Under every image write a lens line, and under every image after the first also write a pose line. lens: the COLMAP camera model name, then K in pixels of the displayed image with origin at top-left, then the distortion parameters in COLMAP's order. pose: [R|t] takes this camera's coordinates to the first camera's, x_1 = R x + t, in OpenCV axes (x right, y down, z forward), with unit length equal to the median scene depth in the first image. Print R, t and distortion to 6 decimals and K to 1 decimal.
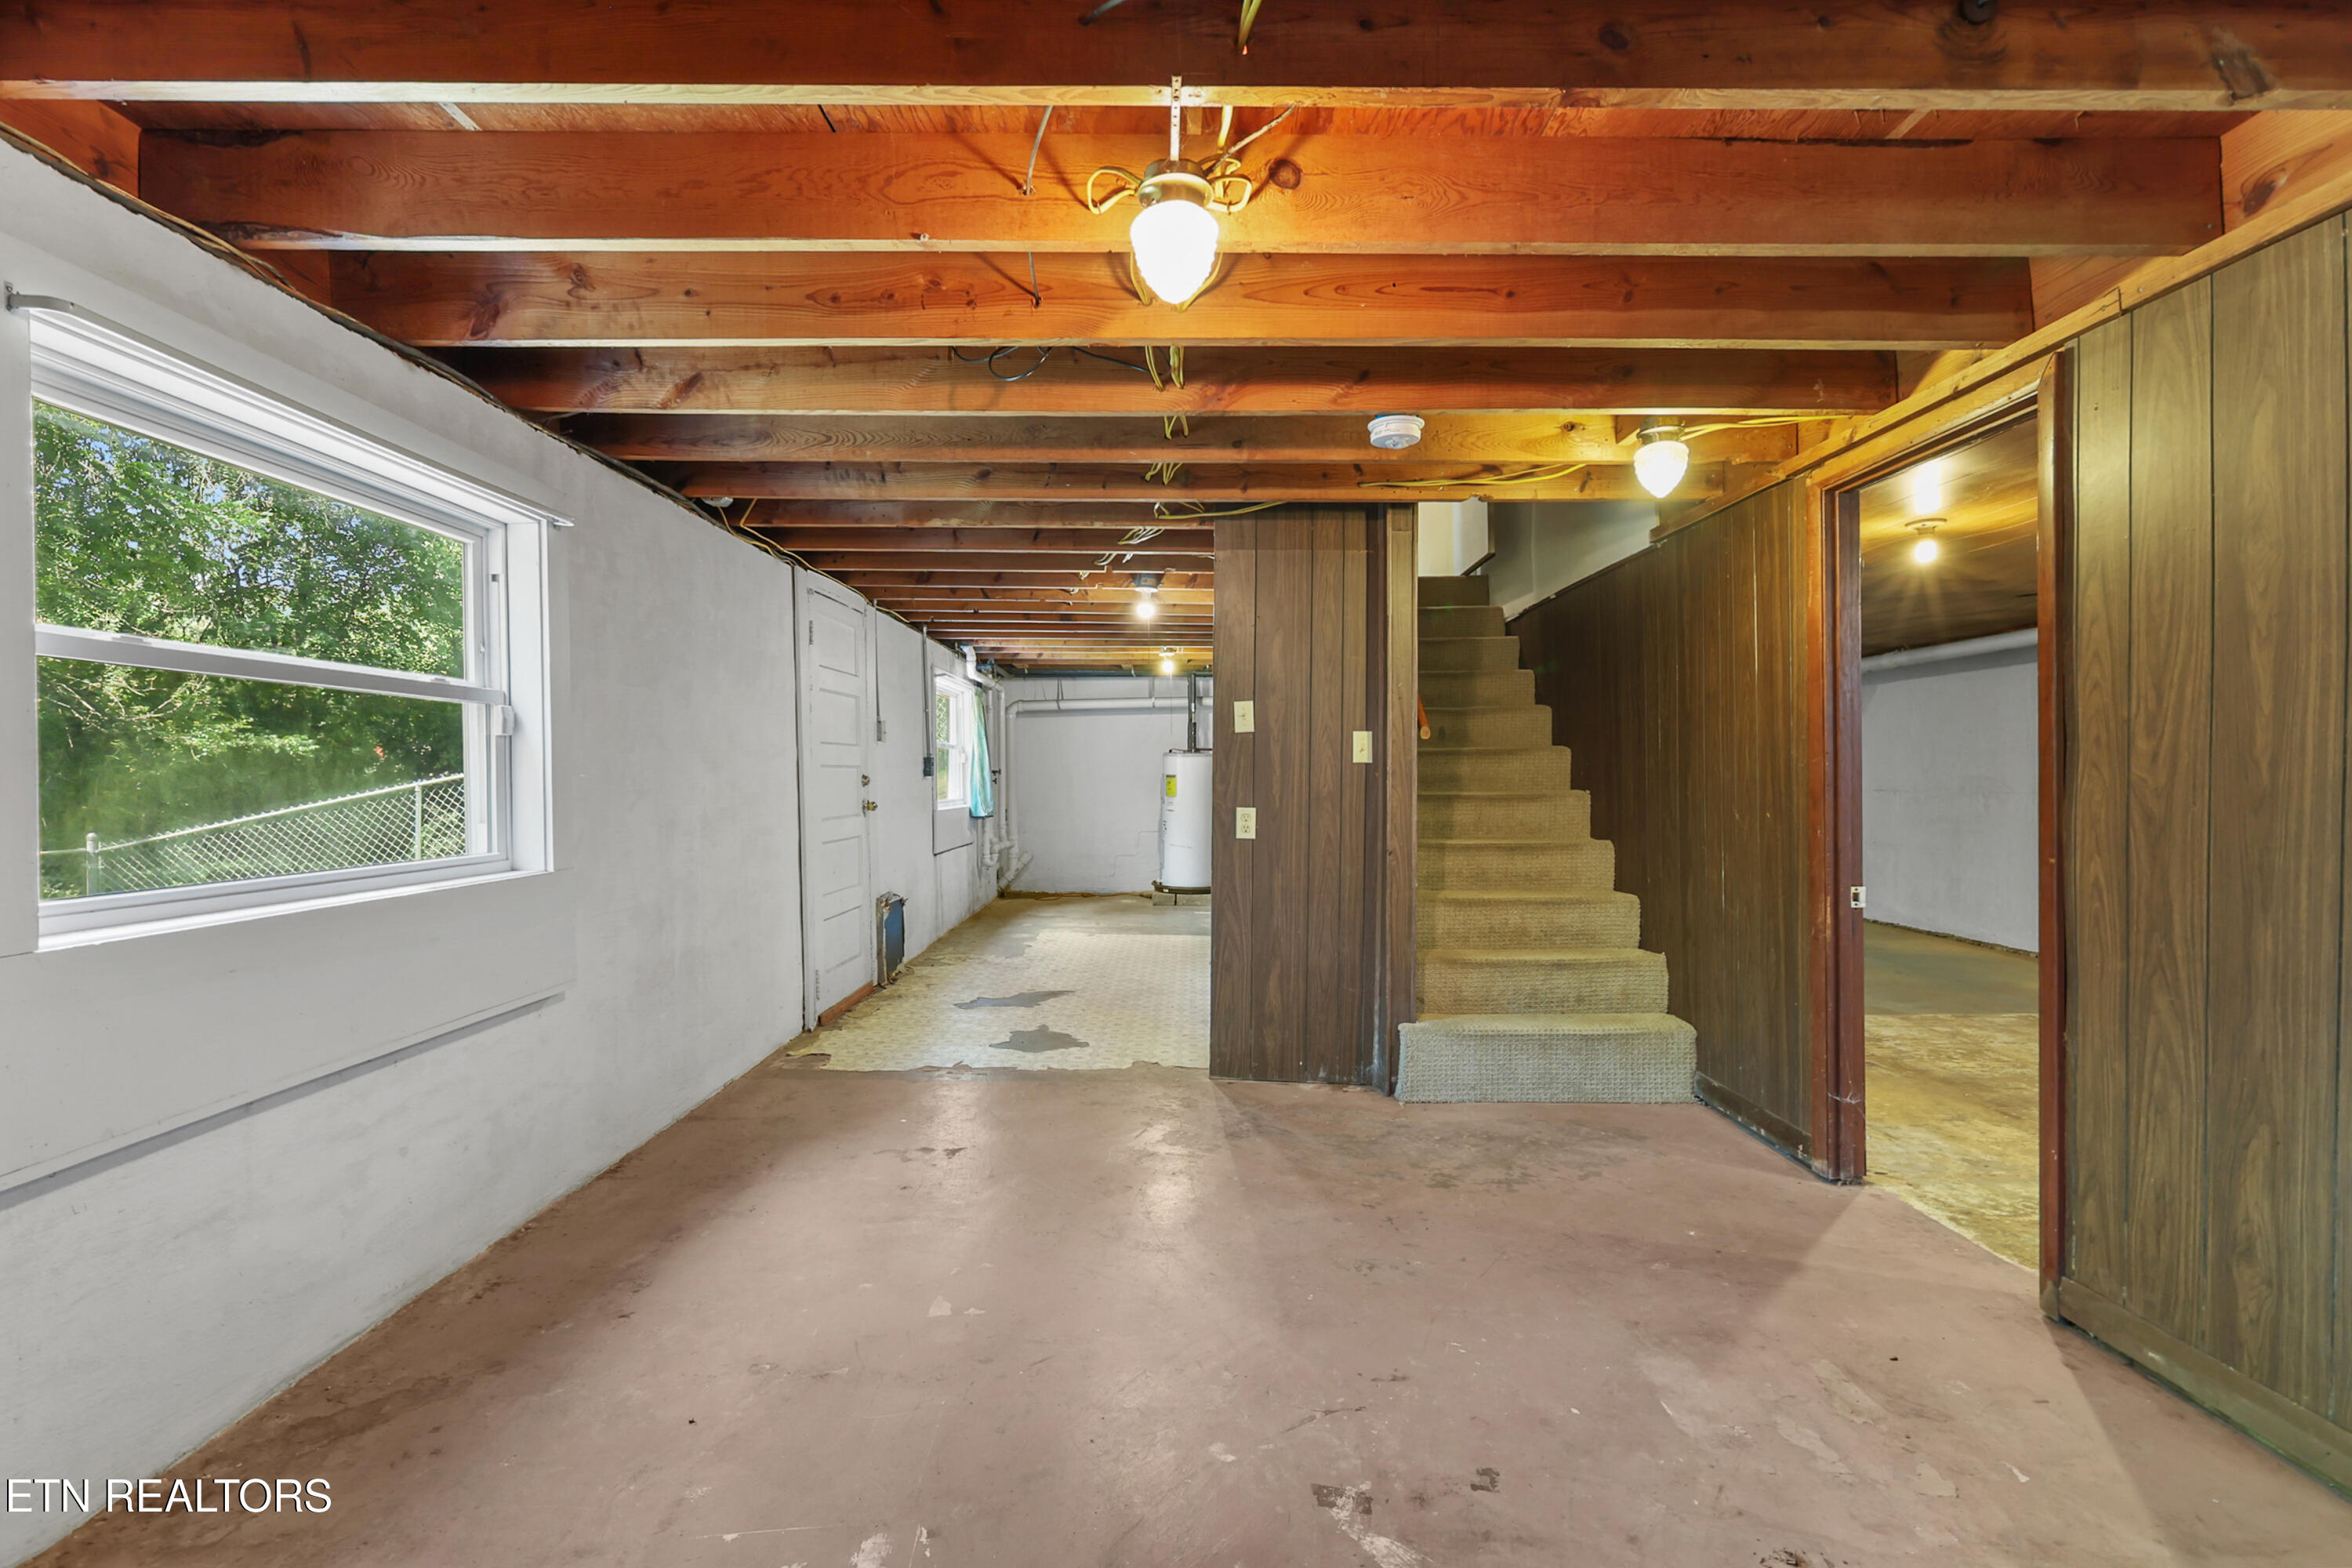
lens RADIAL K [[1027.3, 0, 1210.8], [0, 1027.3, 790.1], [0, 0, 1]] dist [0.001059, 0.000750]
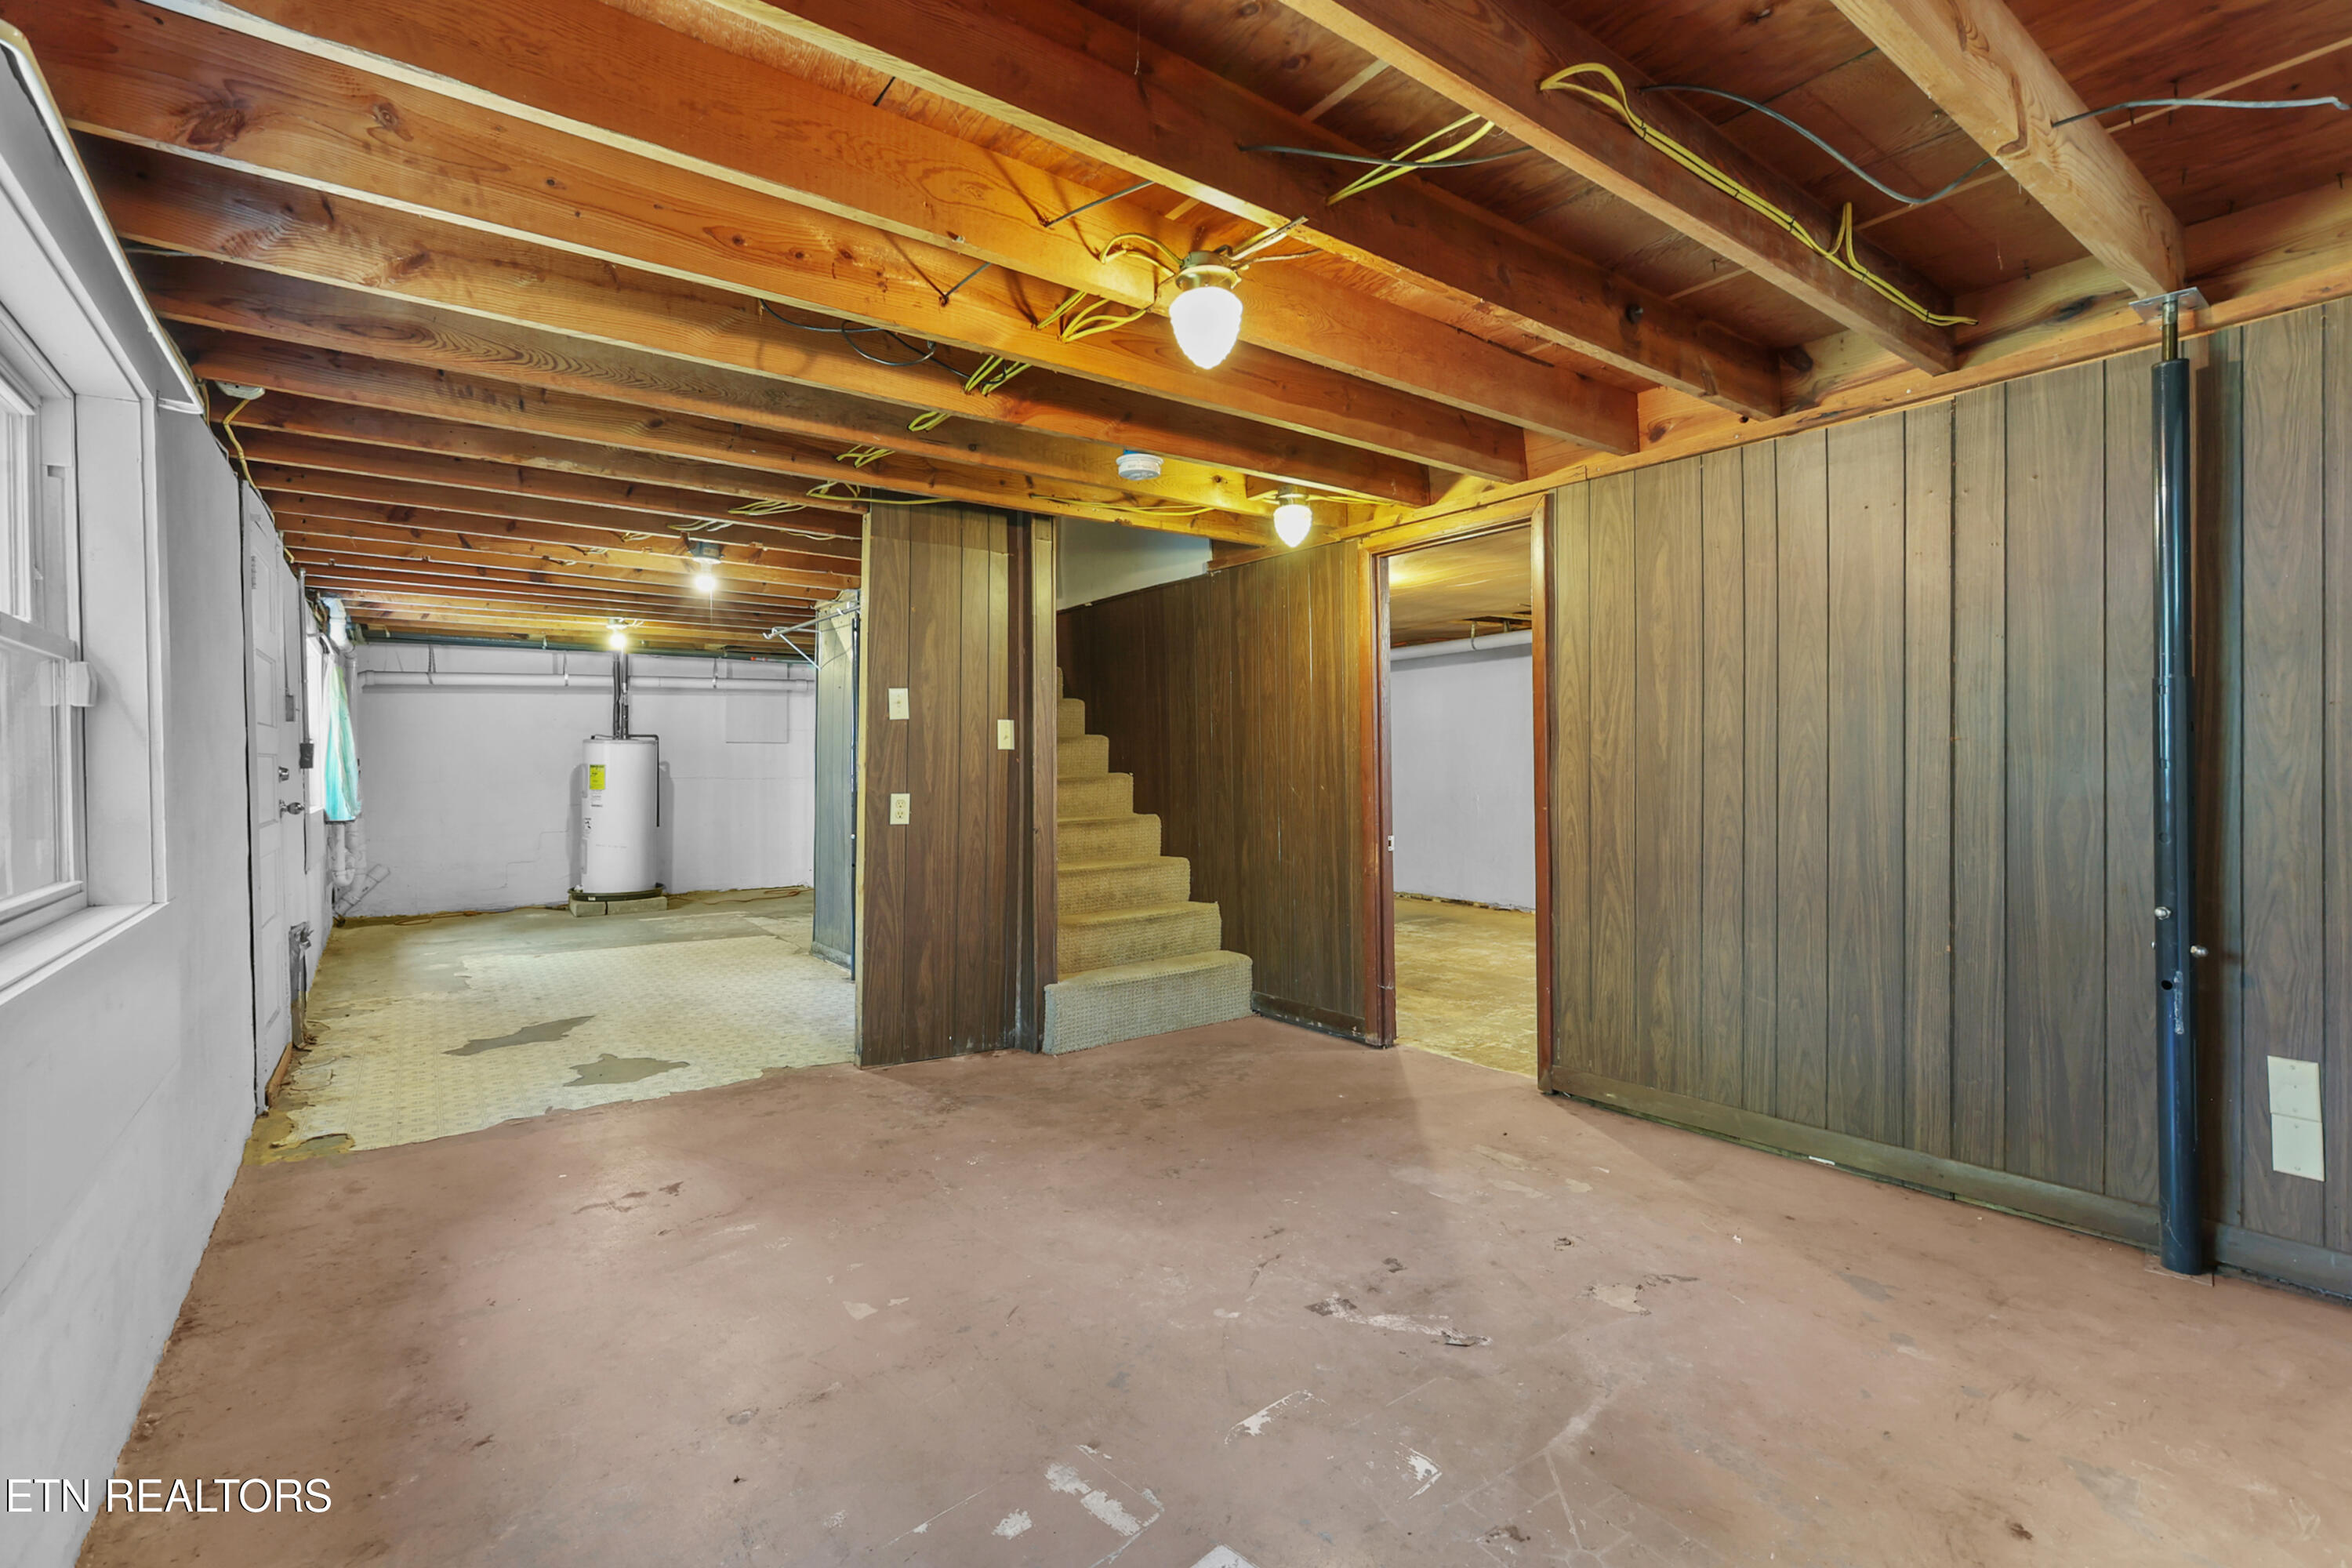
lens RADIAL K [[1027.3, 0, 1184.1], [0, 1027.3, 770.3], [0, 0, 1]] dist [0.001059, 0.000750]
pose [[0.807589, -0.012871, 0.589605, -0.479537], [0.017697, 0.999840, -0.002415, 0.002414], [-0.589480, 0.012385, 0.807688, 0.025496]]
